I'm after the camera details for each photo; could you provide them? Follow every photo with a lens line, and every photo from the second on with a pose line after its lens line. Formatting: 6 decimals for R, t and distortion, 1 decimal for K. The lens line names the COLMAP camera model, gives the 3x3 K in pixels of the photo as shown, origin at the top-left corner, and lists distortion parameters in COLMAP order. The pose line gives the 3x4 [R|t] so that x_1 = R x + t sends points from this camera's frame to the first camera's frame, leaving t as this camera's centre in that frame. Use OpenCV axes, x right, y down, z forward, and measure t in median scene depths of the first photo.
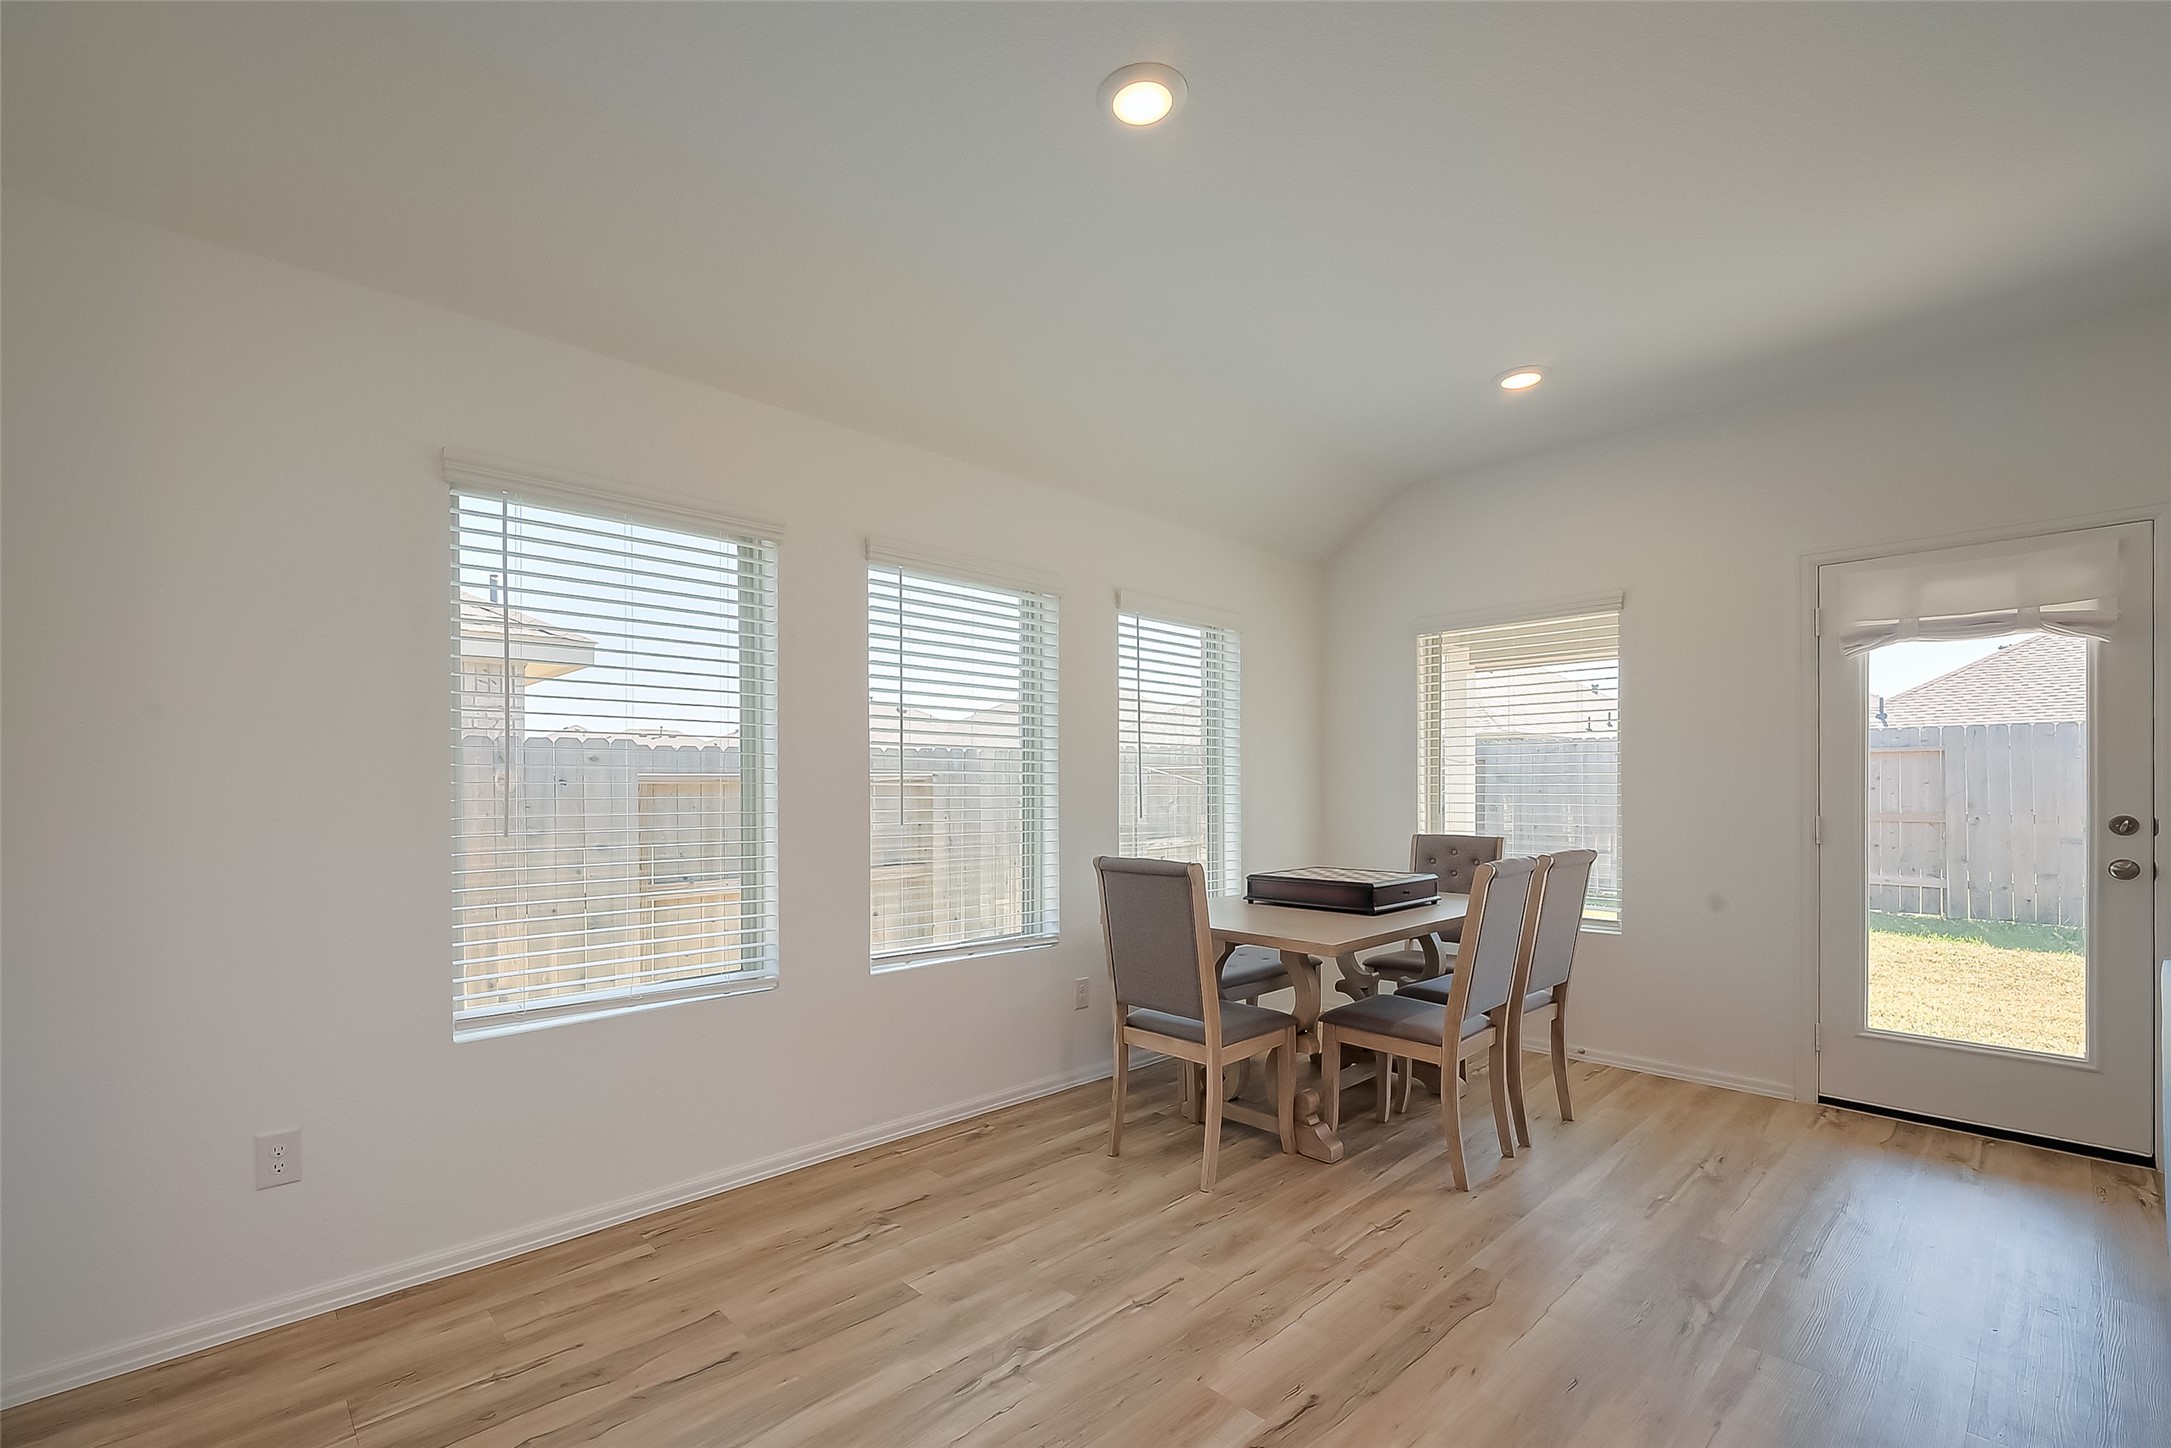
lens RADIAL K [[912.2, 0, 1013.6], [0, 912.2, 797.5], [0, 0, 1]] dist [-0.001717, -0.000356]
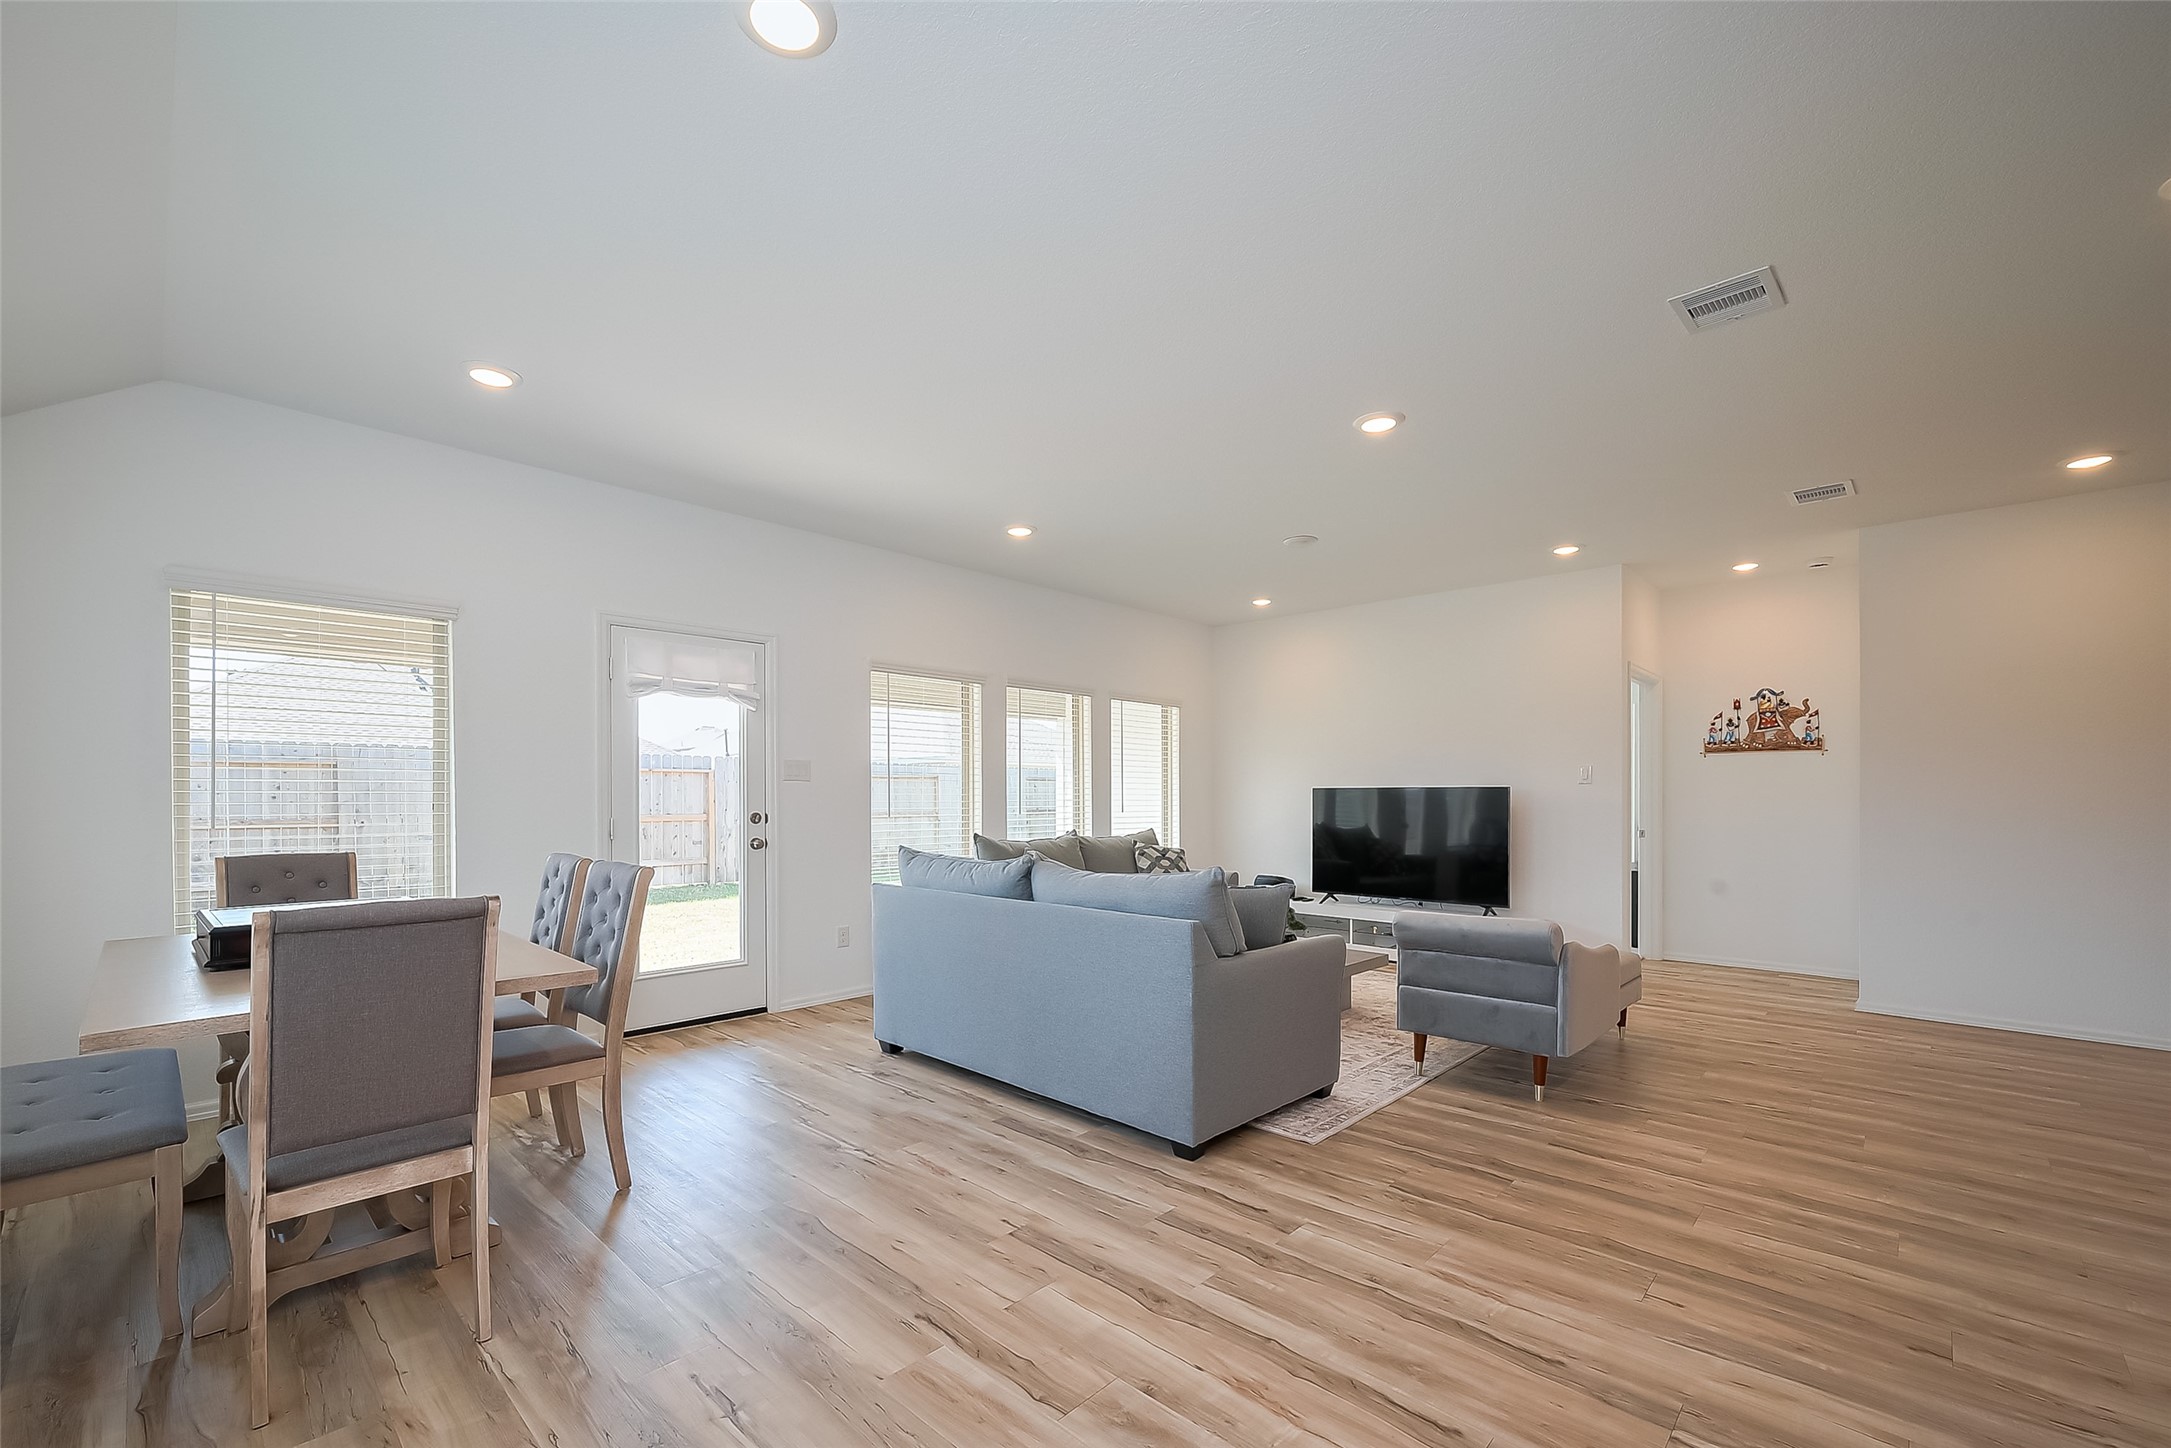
lens RADIAL K [[912.2, 0, 1028.1], [0, 912.2, 793.5], [0, 0, 1]] dist [-0.001717, -0.000356]
pose [[-0.049549, 0.004321, 0.998762, -0.515954], [0.009021, 0.999952, -0.003878, -0.004895], [-0.998731, 0.008817, -0.049586, 0.554228]]
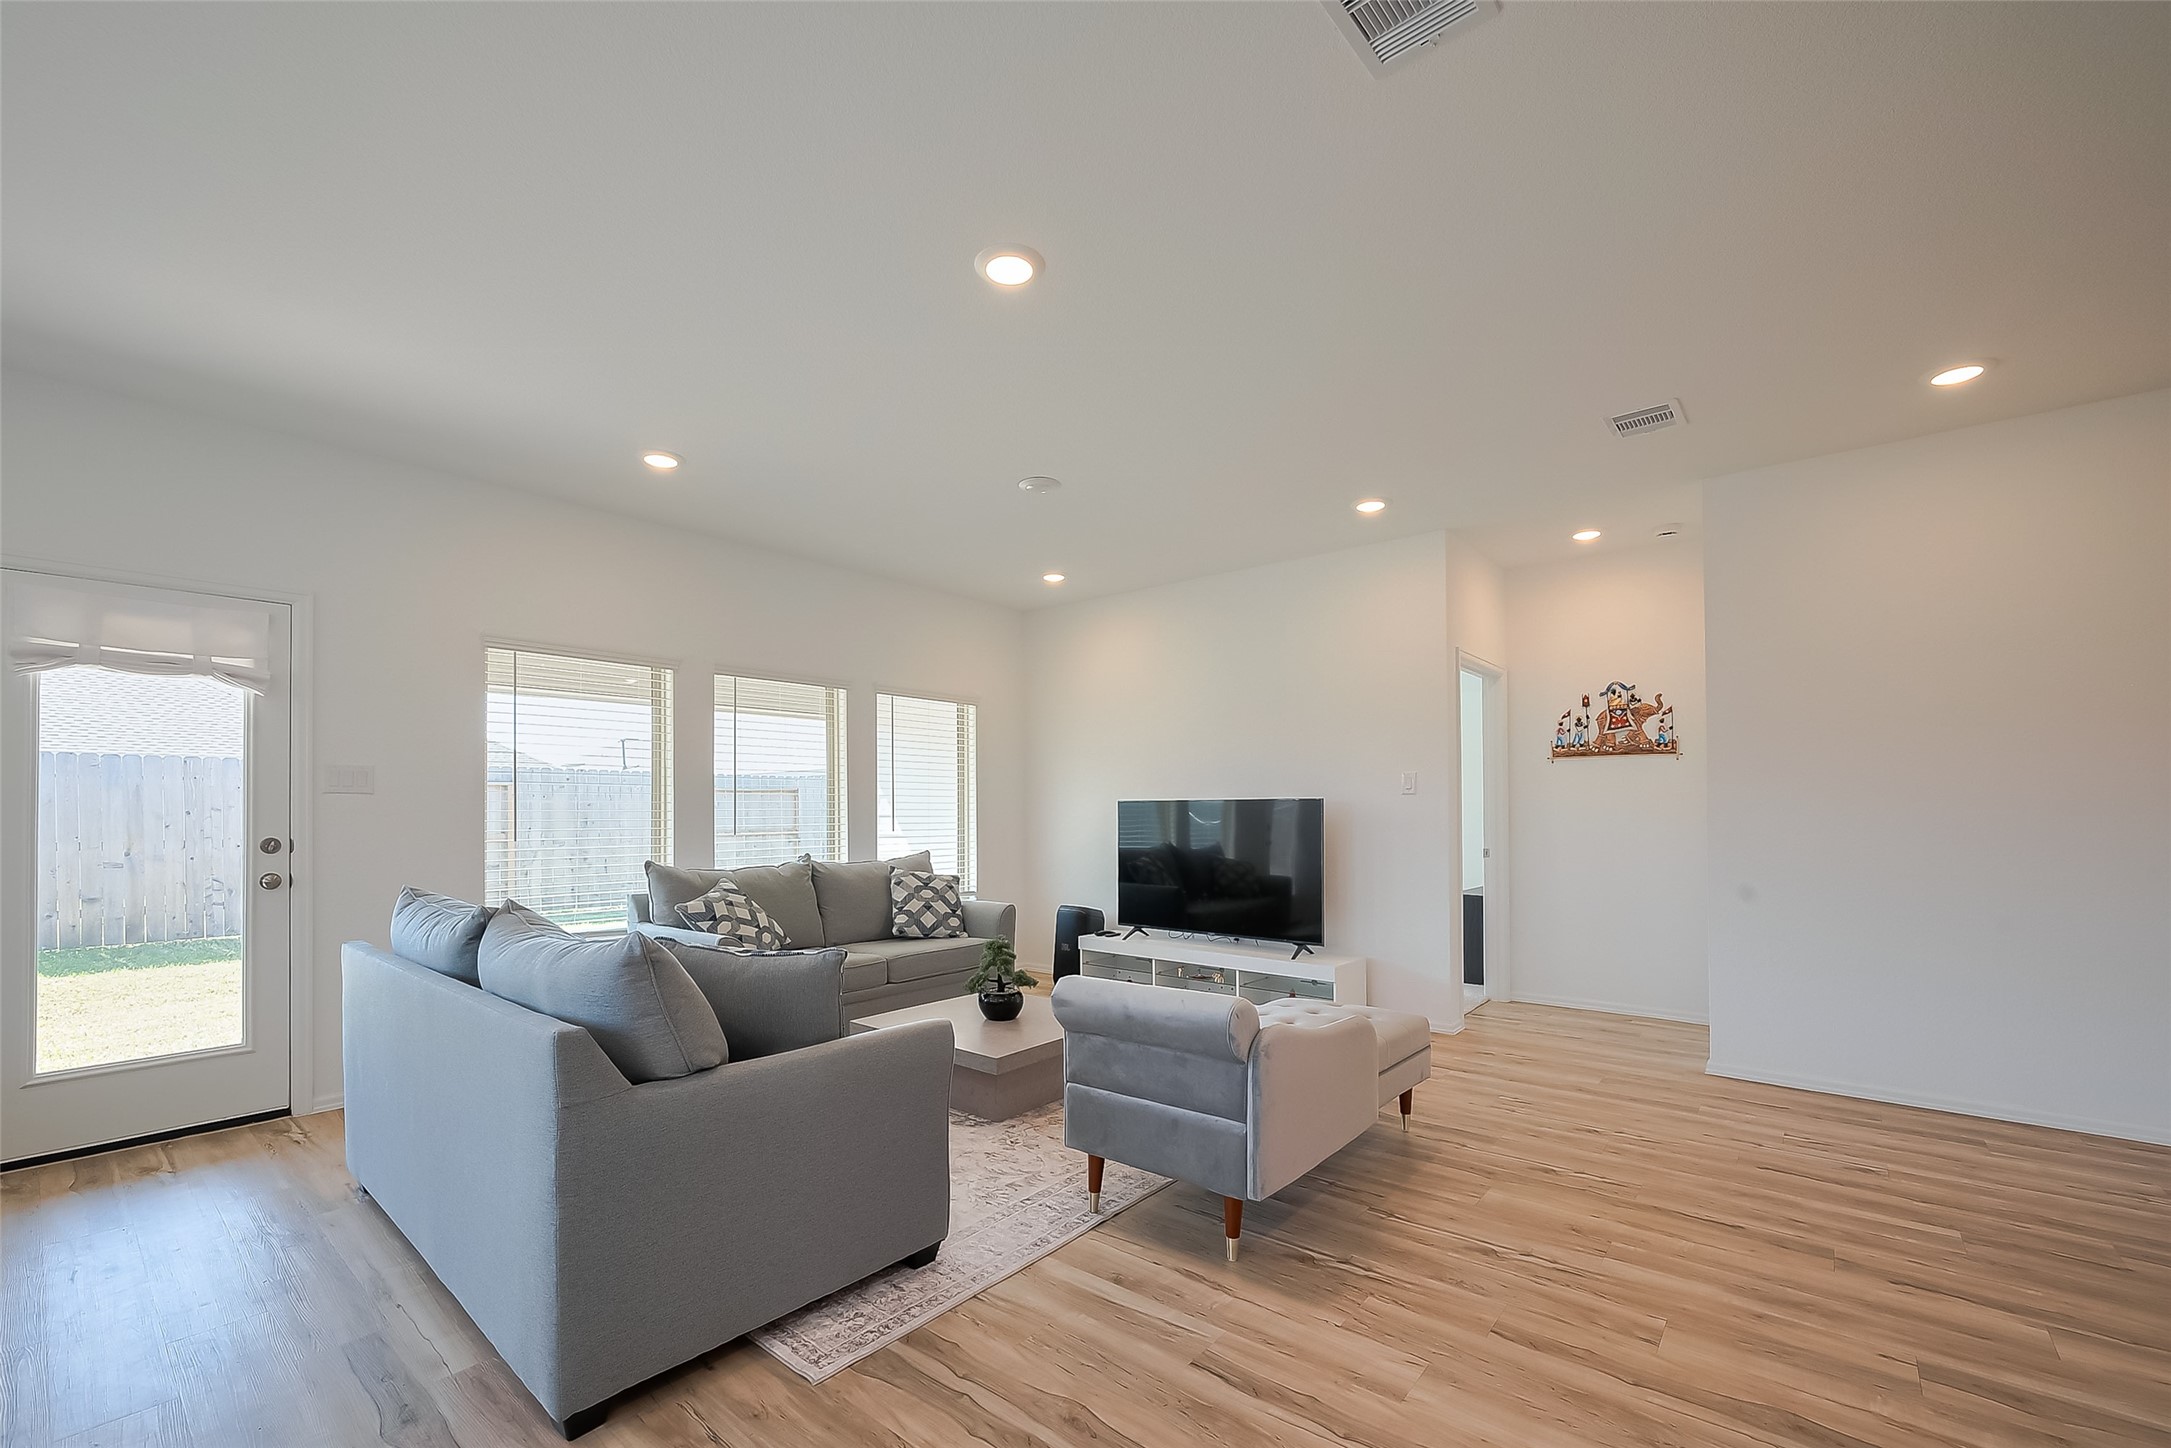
lens RADIAL K [[912.2, 0, 1074.6], [0, 912.2, 795.3], [0, 0, 1]] dist [-0.001717, -0.000356]
pose [[-0.136917, 0.018617, 0.990408, -0.151897], [0.013632, 0.999764, -0.016908, -0.001849], [-0.990489, 0.011187, -0.137139, 0.083800]]
